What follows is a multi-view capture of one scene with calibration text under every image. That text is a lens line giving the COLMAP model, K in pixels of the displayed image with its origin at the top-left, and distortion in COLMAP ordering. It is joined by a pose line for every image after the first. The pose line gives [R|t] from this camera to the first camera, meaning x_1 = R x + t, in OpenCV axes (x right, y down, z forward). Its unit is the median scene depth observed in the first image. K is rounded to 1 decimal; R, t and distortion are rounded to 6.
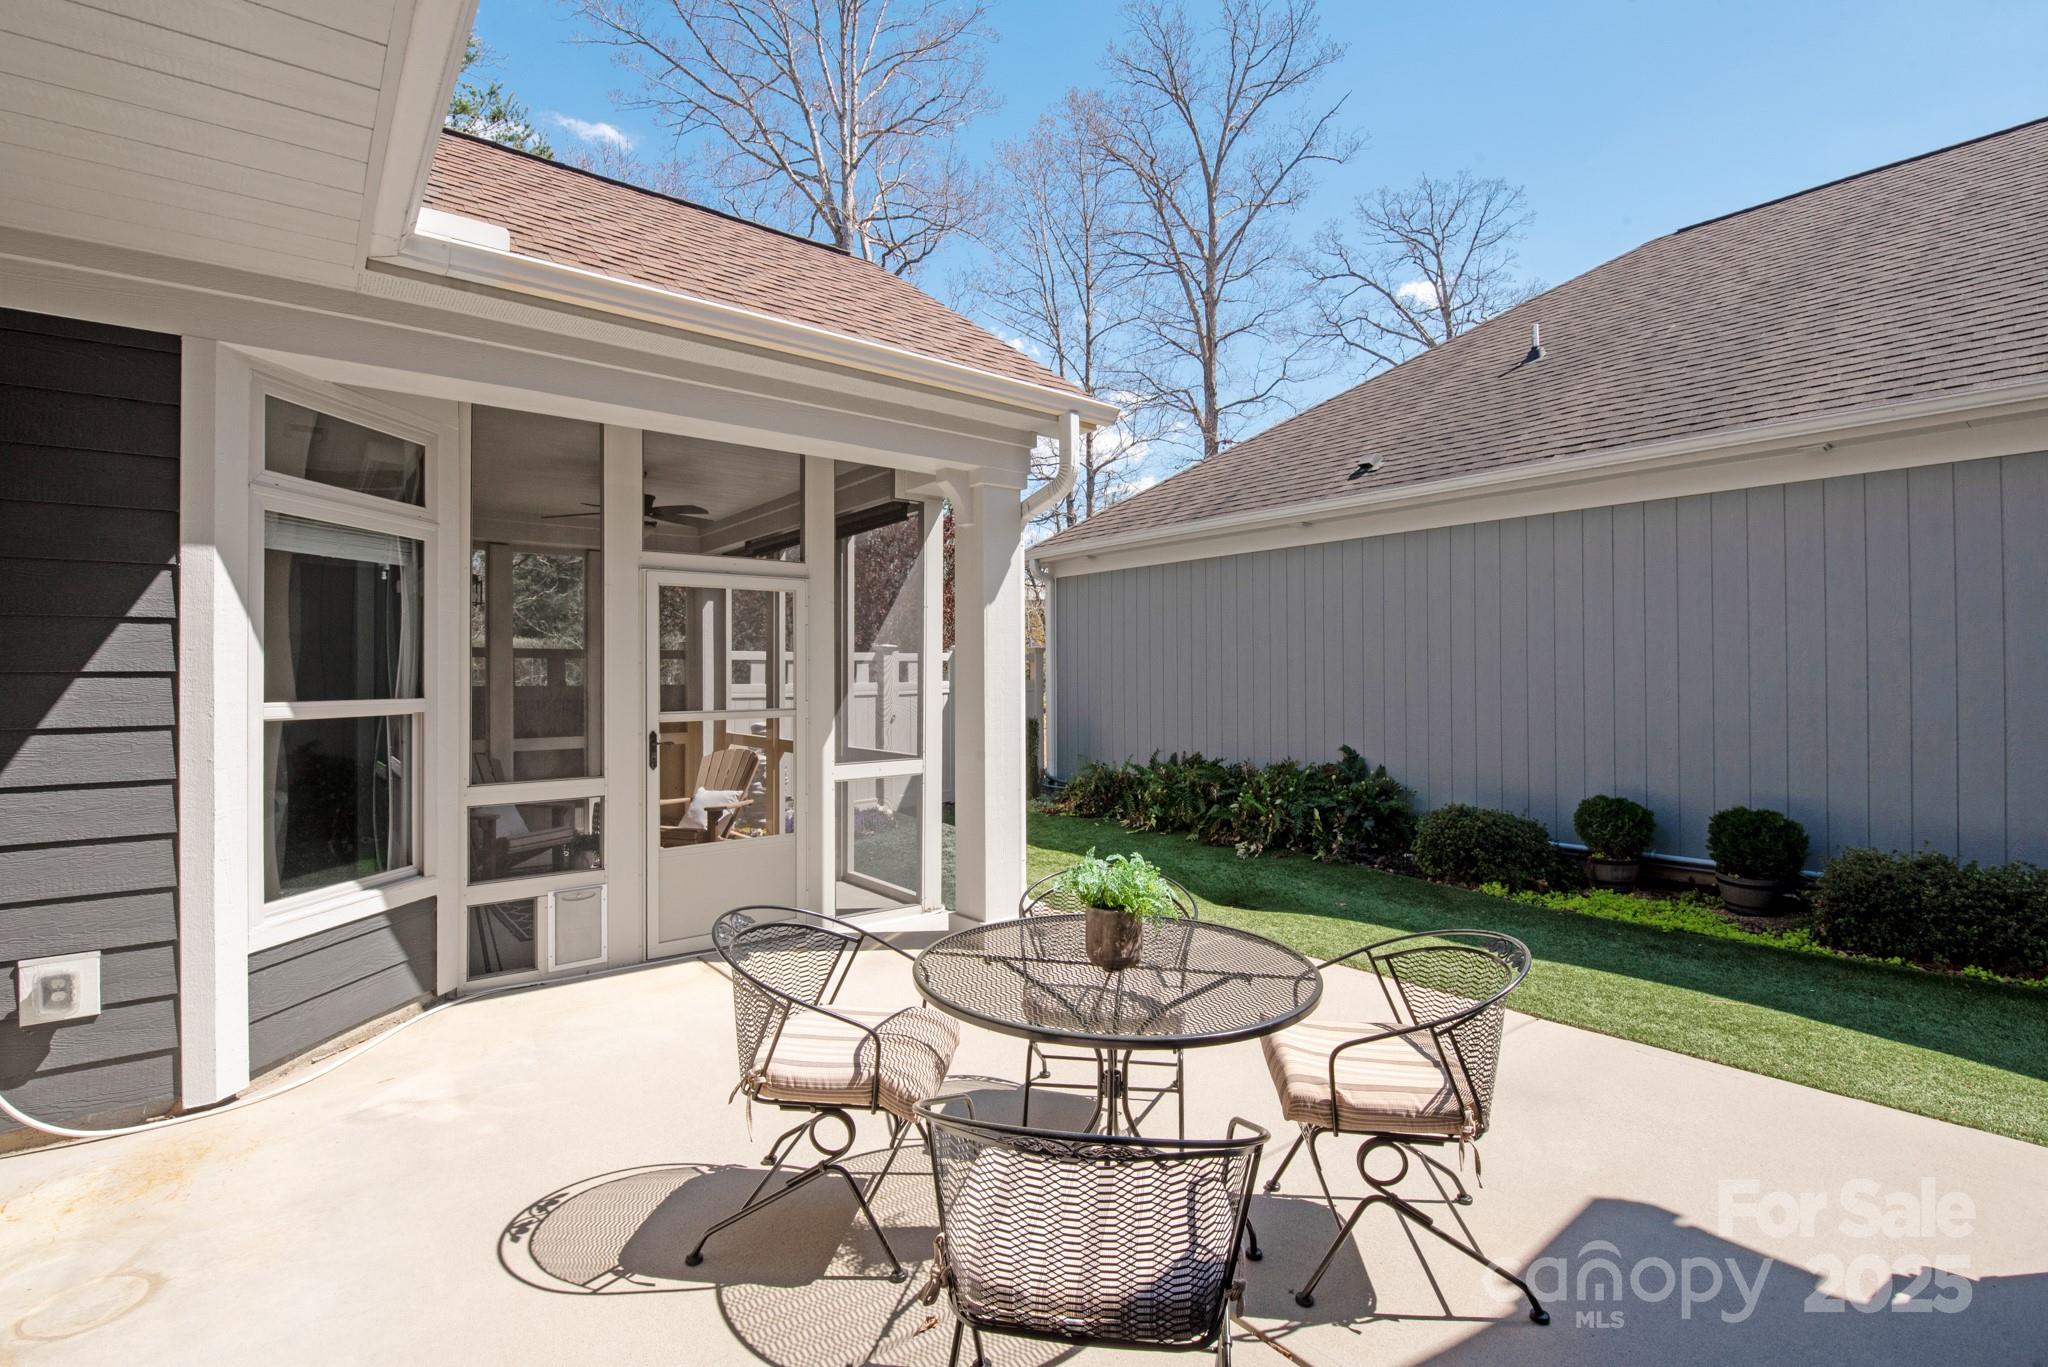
lens RADIAL K [[900.7, 0, 1039.7], [0, 900.7, 673.9], [0, 0, 1]] dist [0.000401, 0.000089]
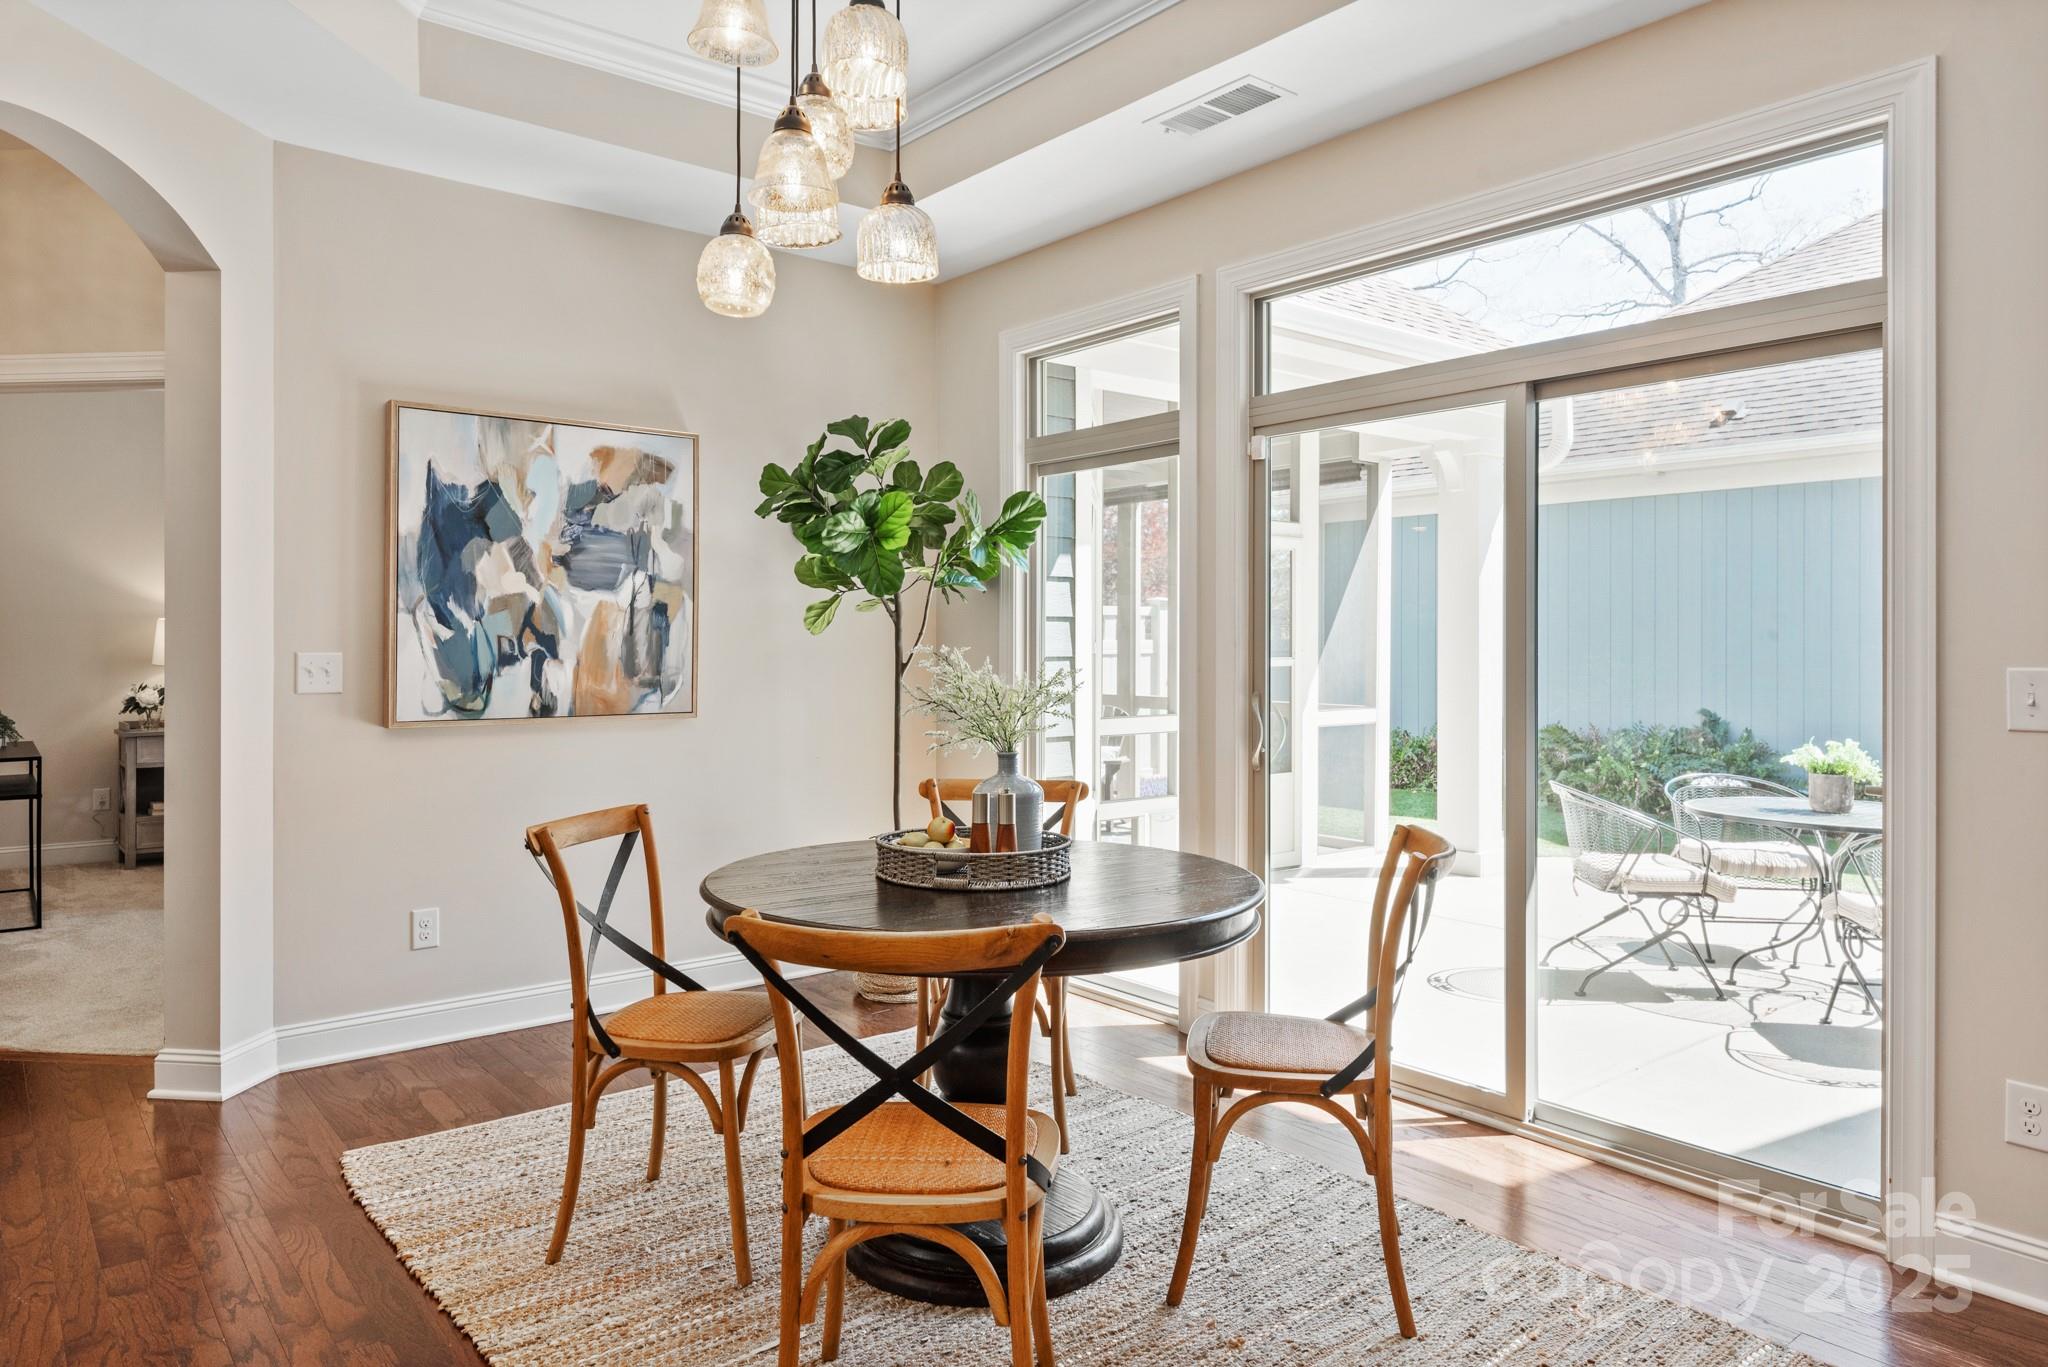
lens RADIAL K [[1274.8, 0, 1025.7], [0, 1274.8, 675.6], [0, 0, 1]] dist [-0.006845, -0.001194]
pose [[0.999958, 0.006756, 0.006172, -0.405886], [-0.006927, 0.999580, 0.028136, 0.012213], [-0.005980, -0.028177, 0.999585, -0.355895]]
